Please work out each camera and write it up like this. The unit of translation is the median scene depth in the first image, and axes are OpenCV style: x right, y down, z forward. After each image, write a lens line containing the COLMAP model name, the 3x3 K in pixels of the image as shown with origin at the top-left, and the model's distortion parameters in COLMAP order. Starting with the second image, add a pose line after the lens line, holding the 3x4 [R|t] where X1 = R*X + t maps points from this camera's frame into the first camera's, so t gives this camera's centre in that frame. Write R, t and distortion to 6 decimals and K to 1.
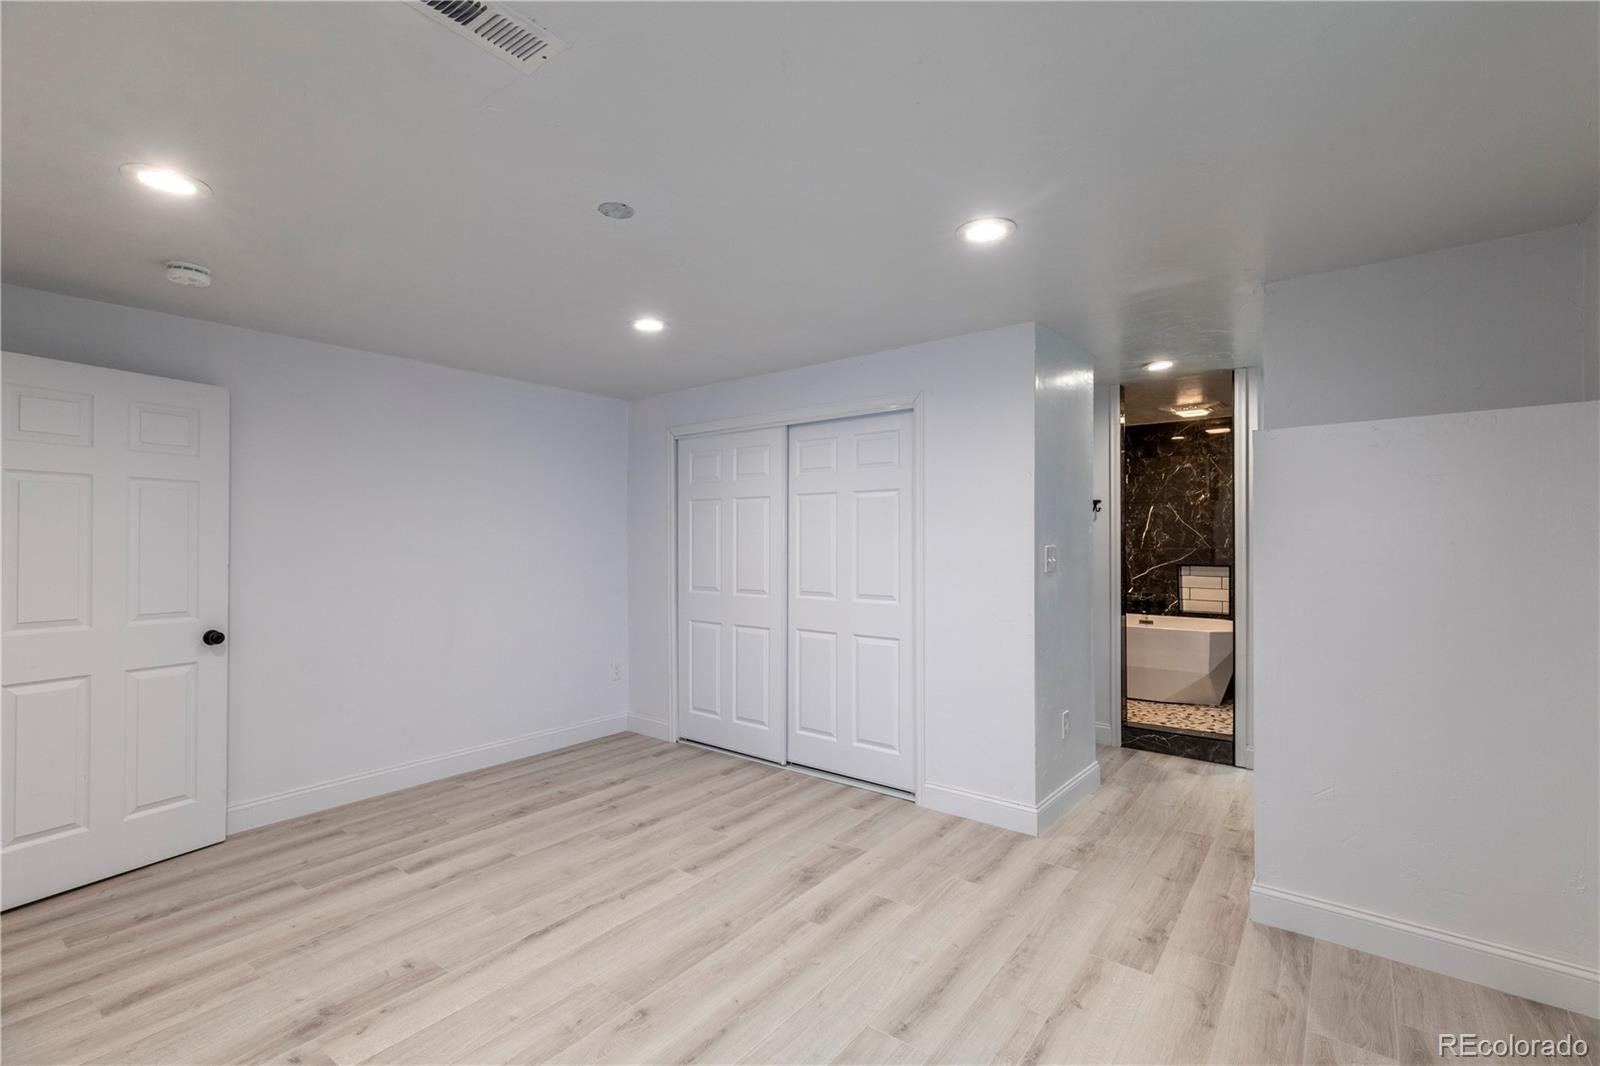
lens RADIAL K [[741.0, 0, 796.4], [0, 741.0, 533.5], [0, 0, 1]] dist [0.019784, -0.000245]
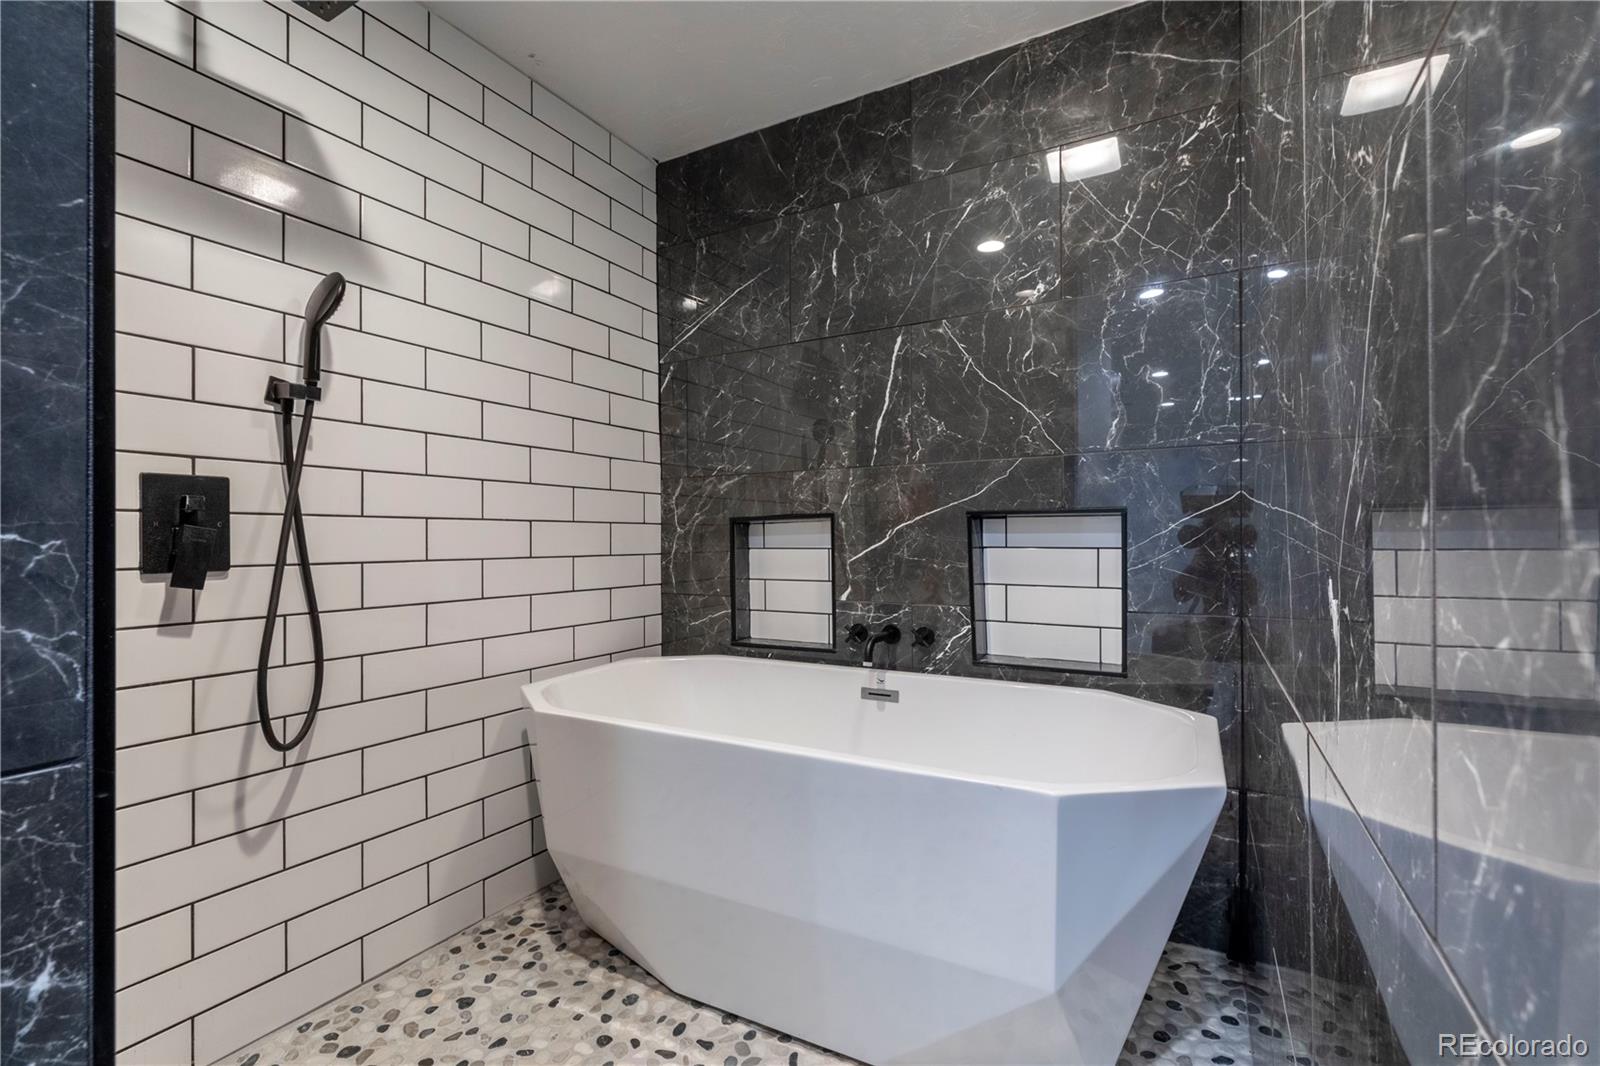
lens RADIAL K [[724.8, 0, 803.6], [0, 724.8, 529.3], [0, 0, 1]] dist [0.009095, -0.000492]
pose [[0.987155, -0.002752, 0.159742, 0.390364], [0.003614, 0.999980, -0.005107, 0.049842], [-0.159725, 0.005619, 0.987146, 0.701870]]
